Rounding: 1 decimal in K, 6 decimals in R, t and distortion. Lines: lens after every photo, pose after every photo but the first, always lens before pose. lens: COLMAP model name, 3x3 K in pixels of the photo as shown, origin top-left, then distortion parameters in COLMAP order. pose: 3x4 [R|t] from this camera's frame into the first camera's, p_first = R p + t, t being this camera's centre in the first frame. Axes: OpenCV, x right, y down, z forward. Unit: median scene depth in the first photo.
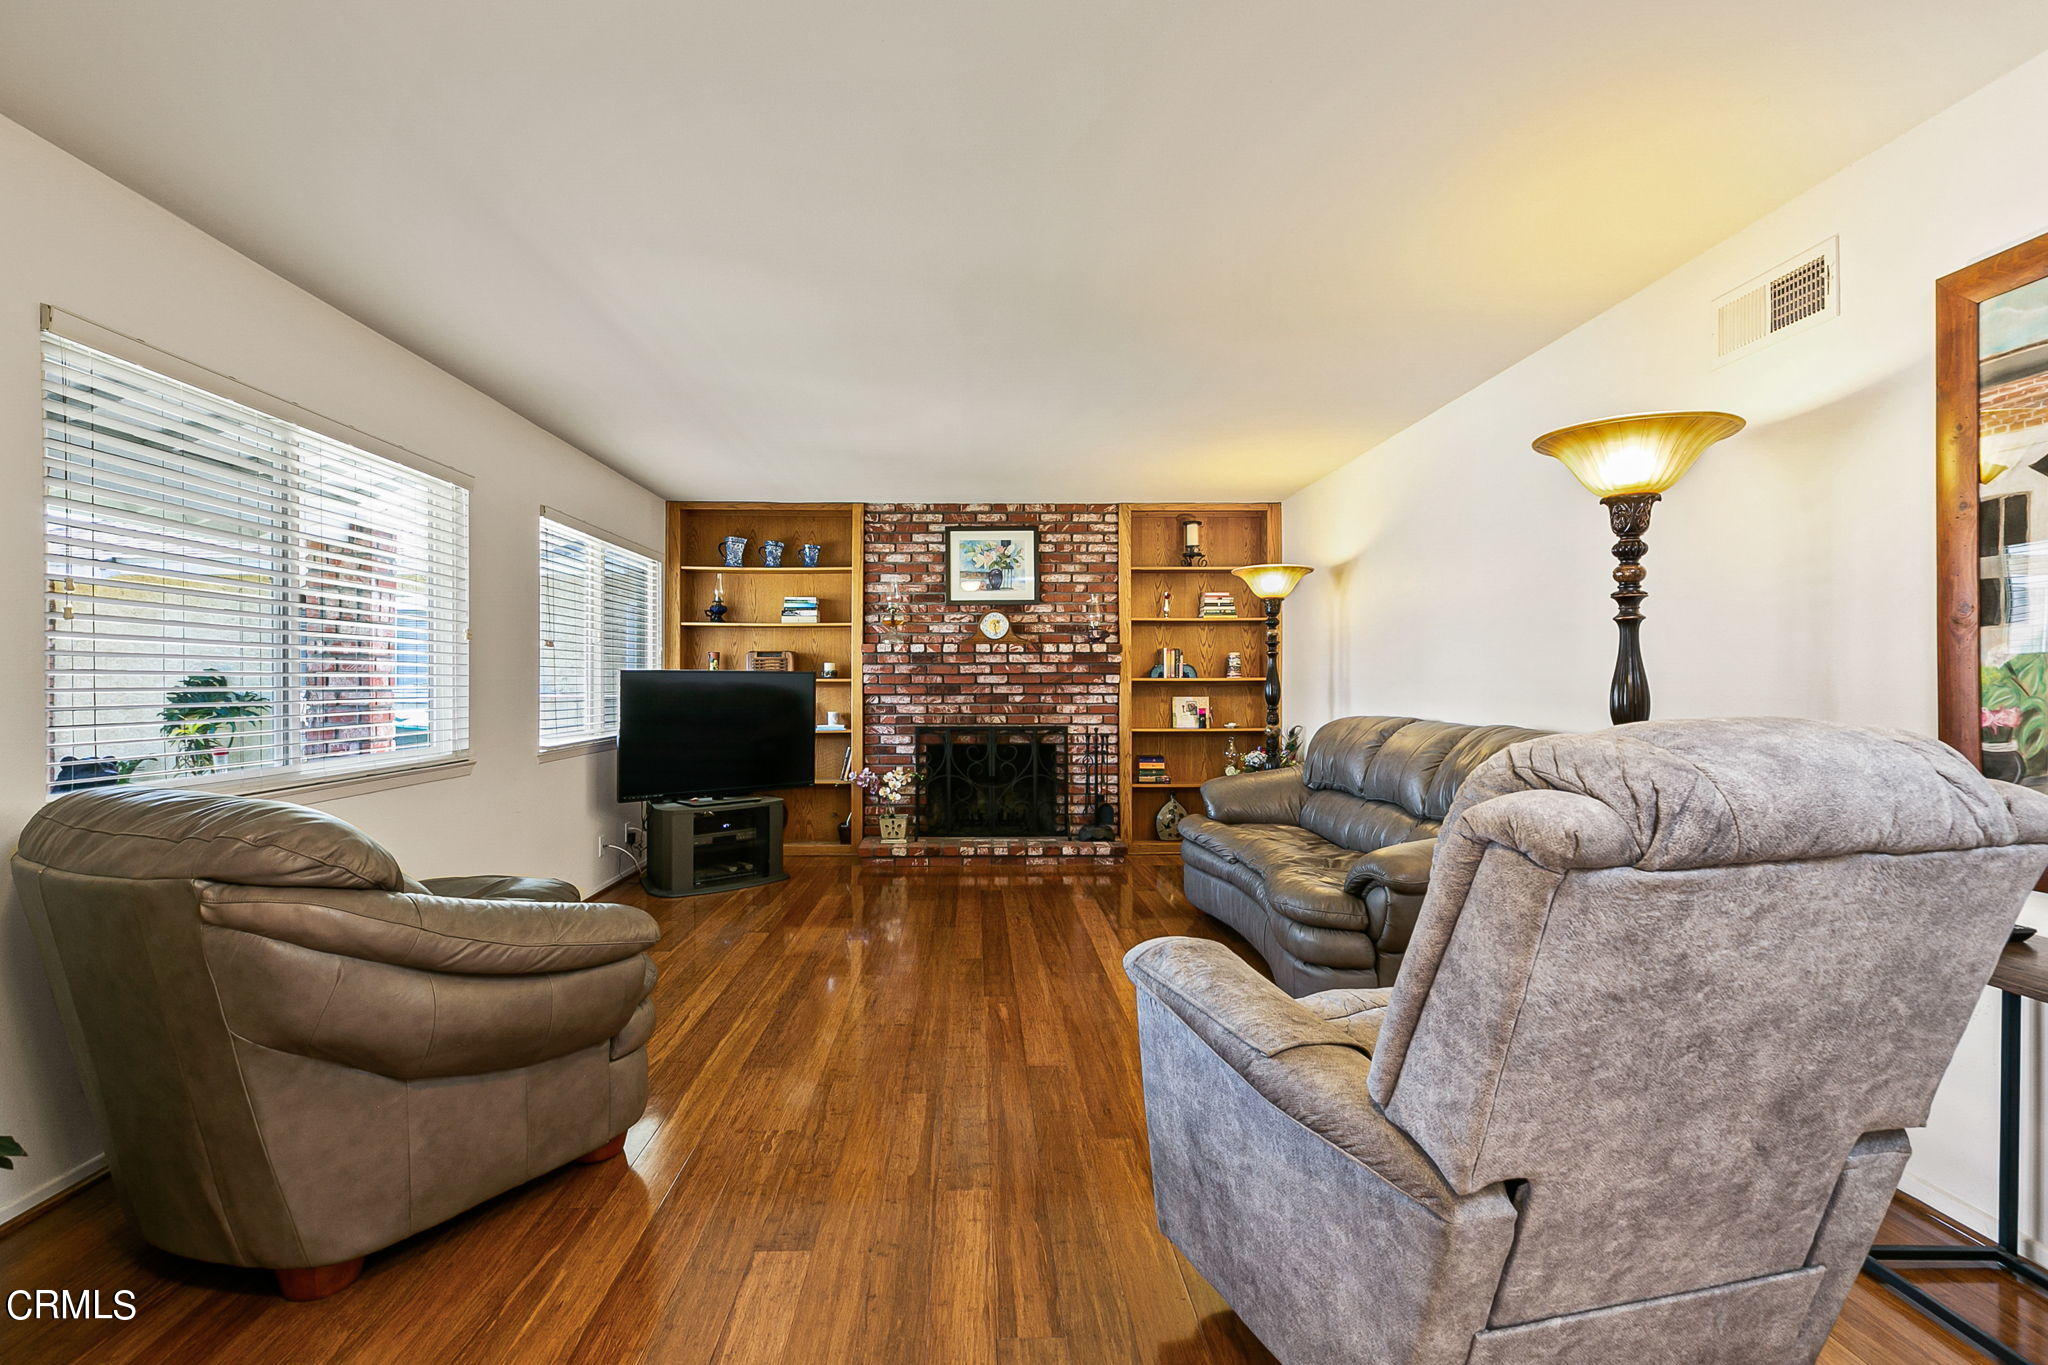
lens RADIAL K [[949.1, 0, 997.6], [0, 949.1, 683.4], [0, 0, 1]] dist [0.001556, 0.000296]
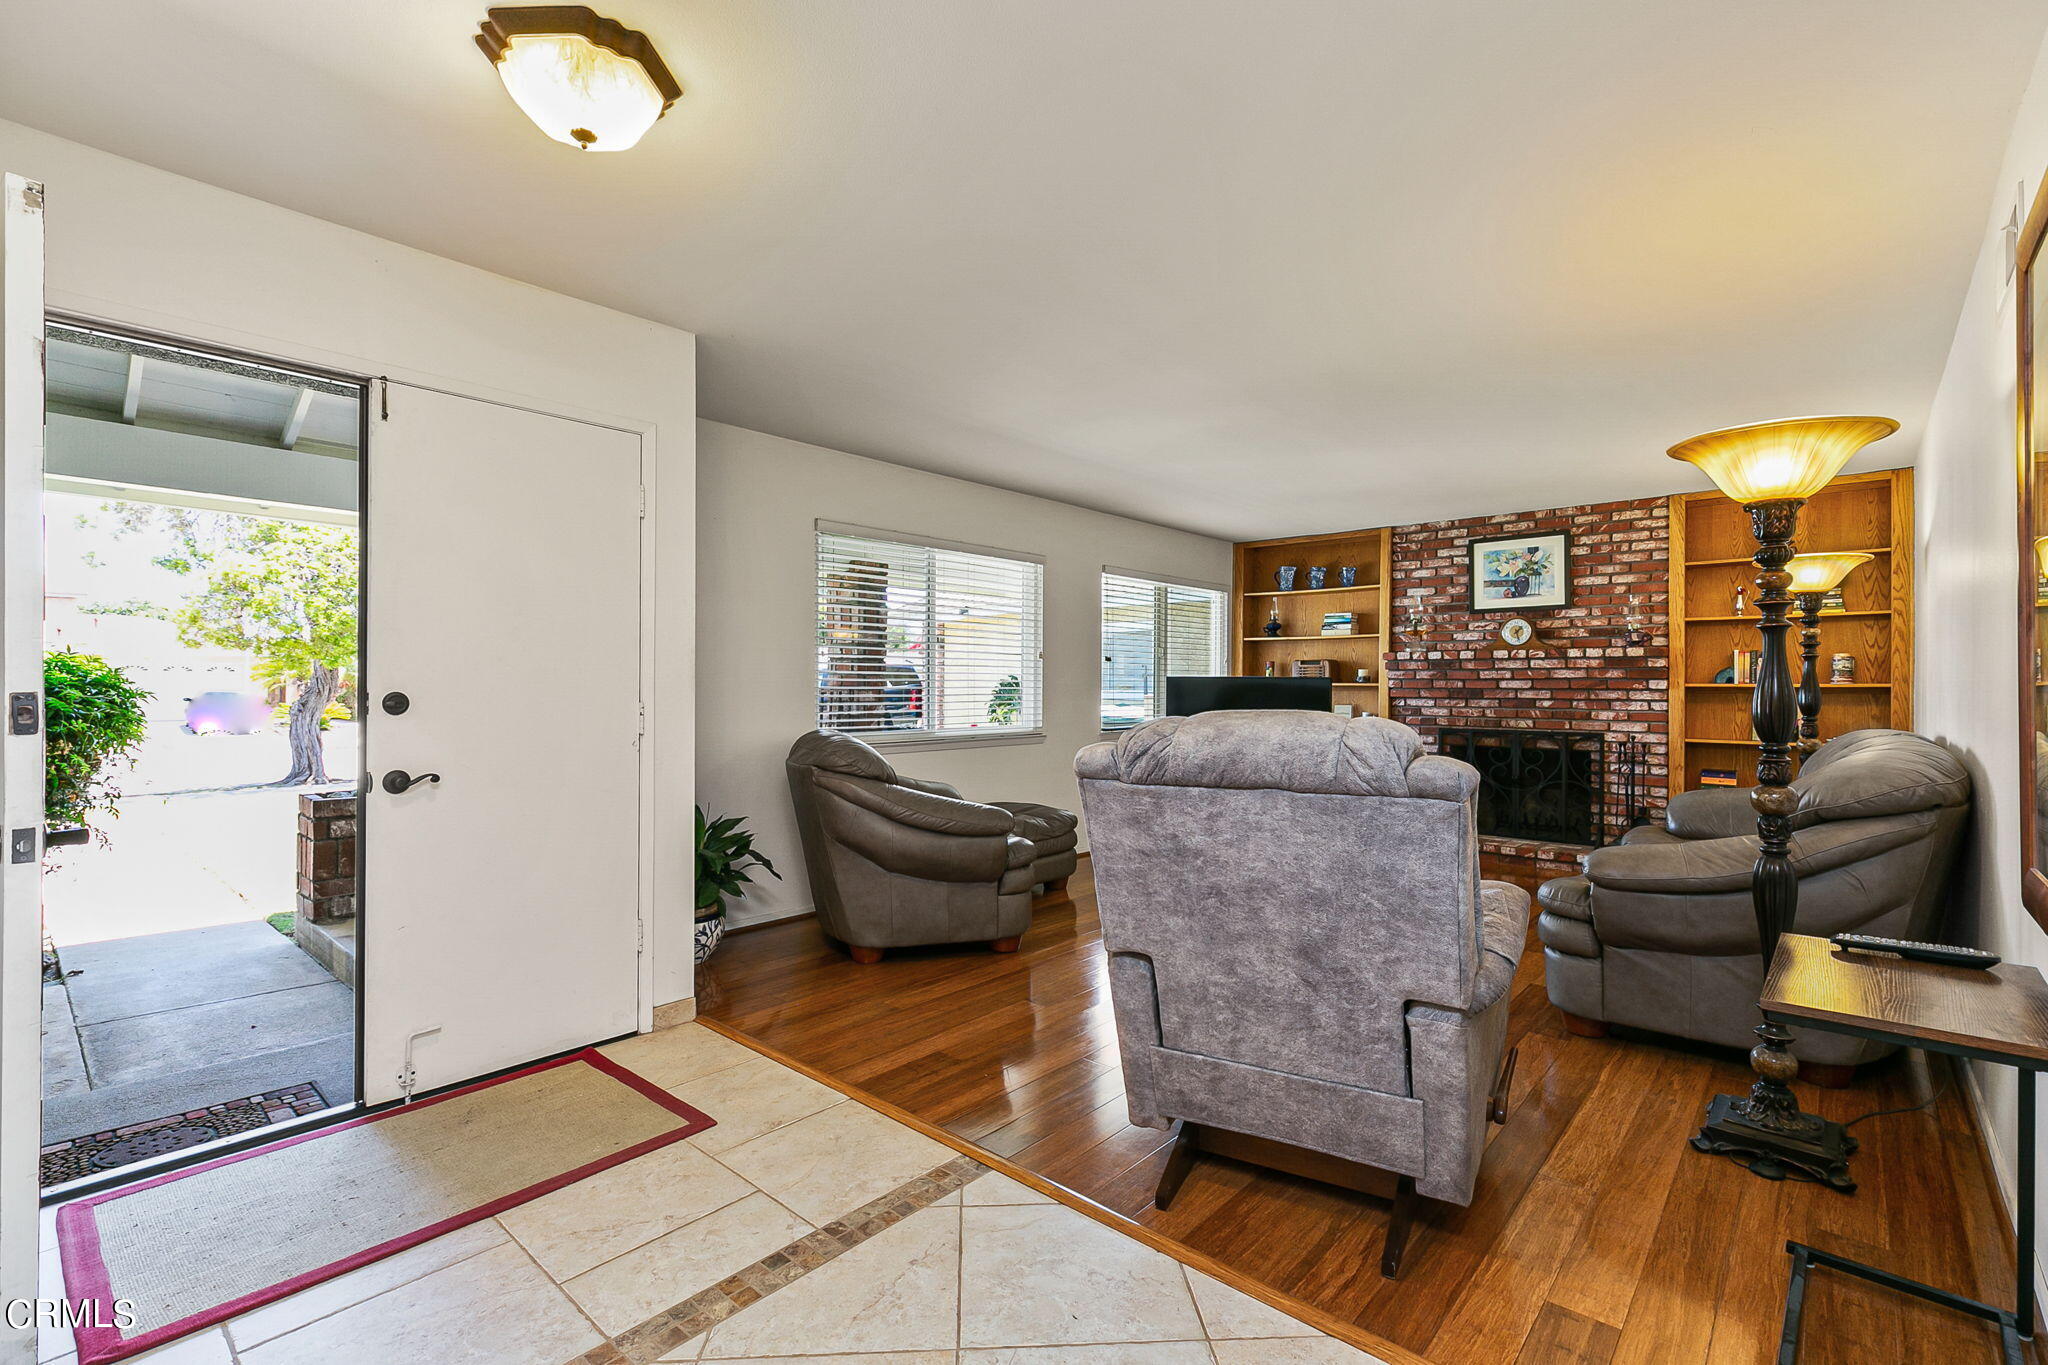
lens RADIAL K [[915.7, 0, 1024.0], [0, 915.7, 682.5], [0, 0, 1]] dist [-0.000039, -0.000067]
pose [[0.730213, 0.002479, -0.683215, 0.280613], [-0.005367, 0.999983, -0.002108, -0.001402], [0.683198, 0.005206, 0.730214, -0.084223]]
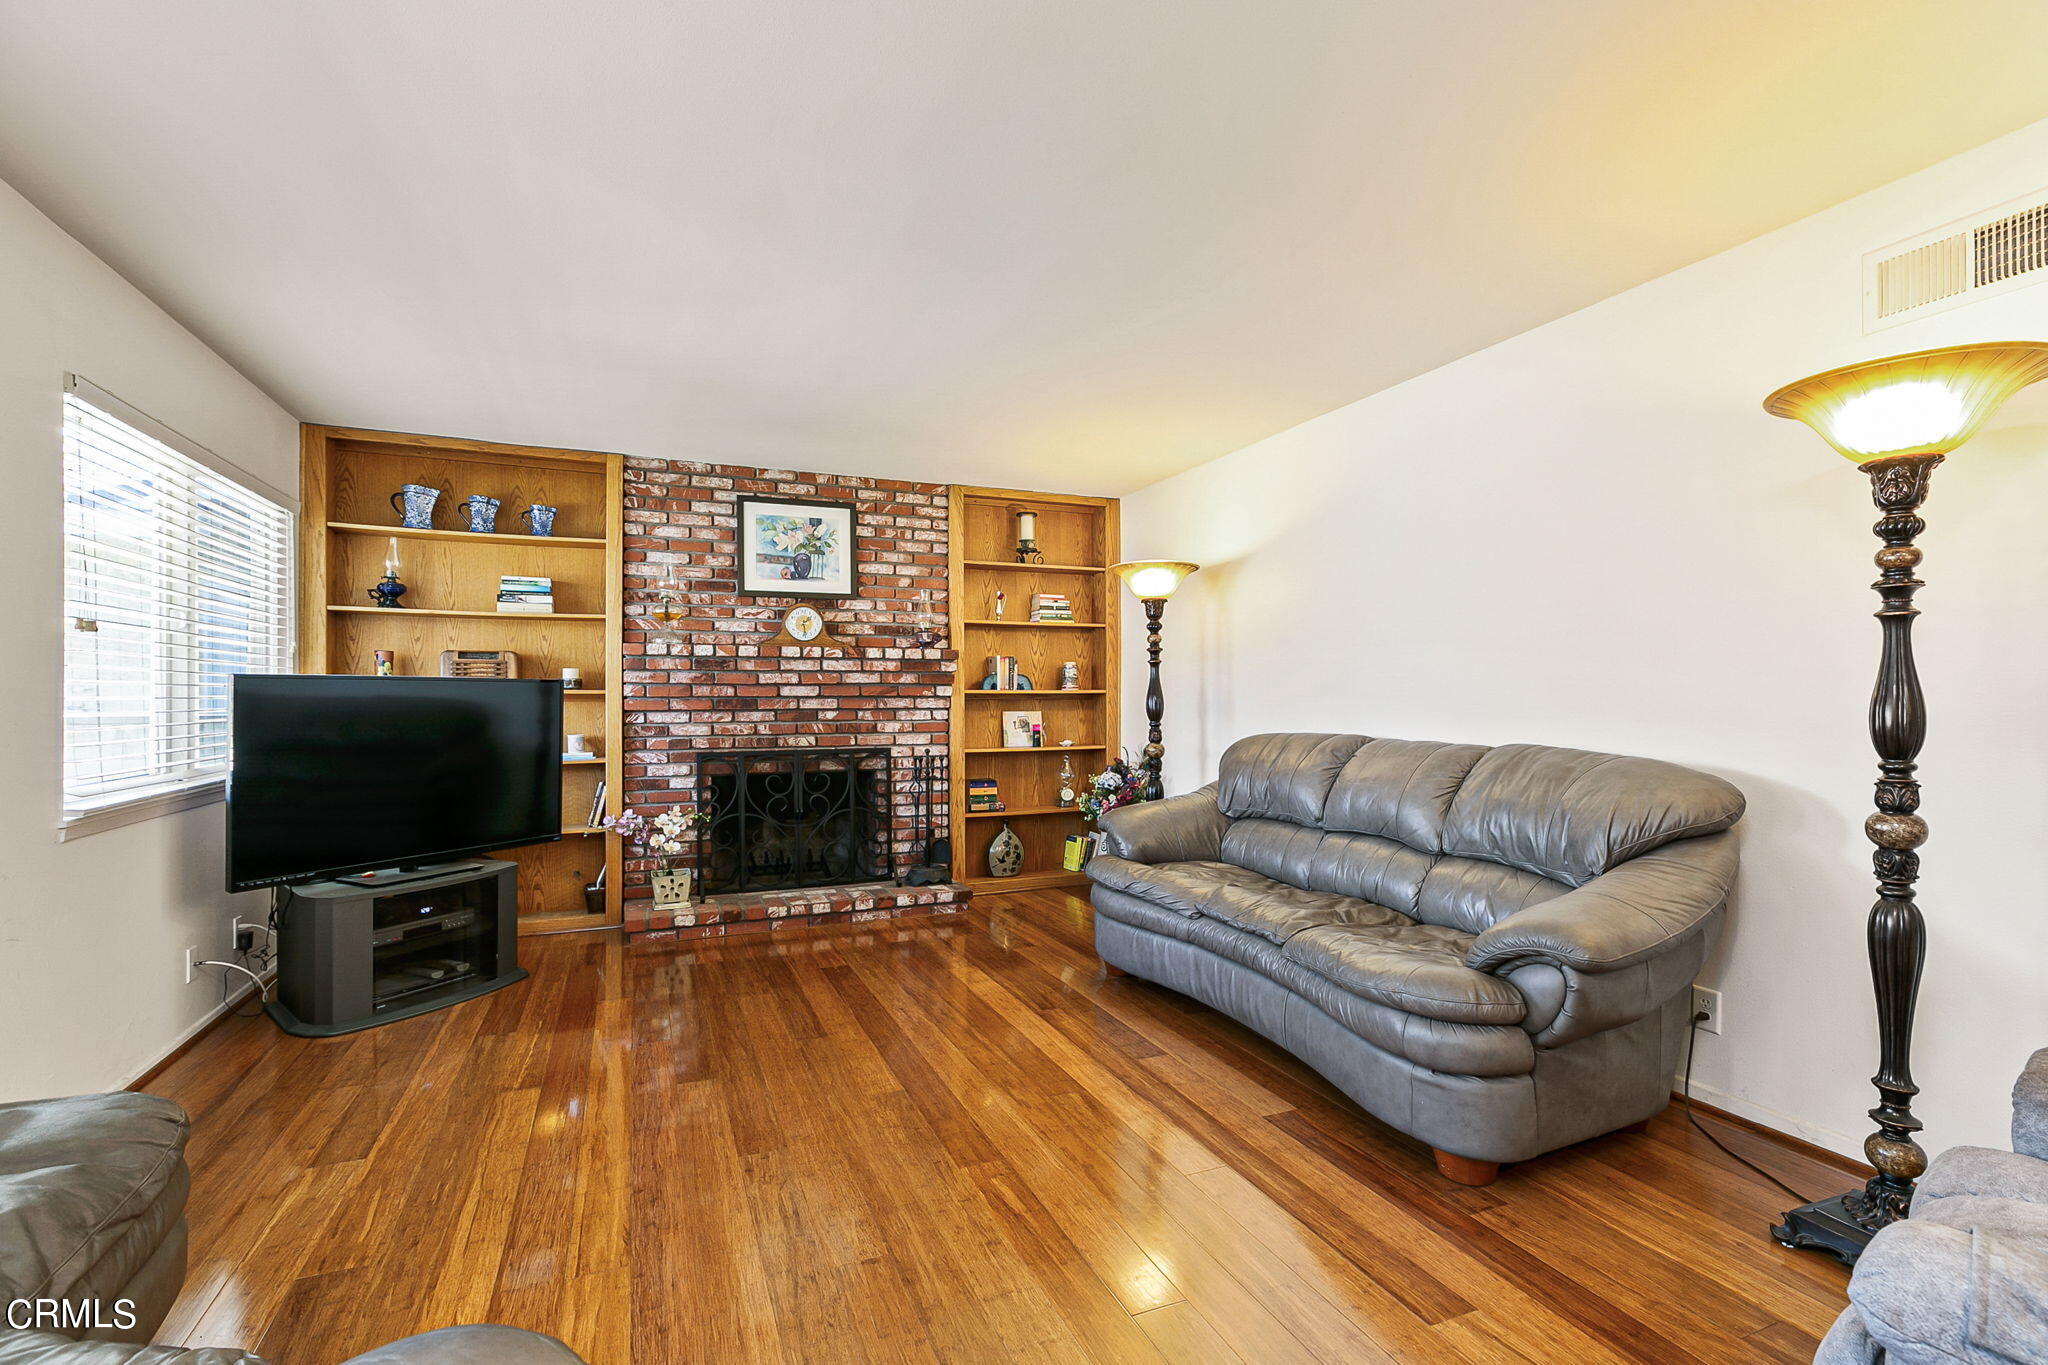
lens RADIAL K [[921.5, 0, 1027.5], [0, 921.5, 696.9], [0, 0, 1]] dist [0.002432, -0.000034]
pose [[0.929641, -0.000375, 0.368466, -0.112366], [0.000067, 1.000000, 0.000849, -0.000124], [-0.368467, -0.000765, 0.929641, 0.207826]]
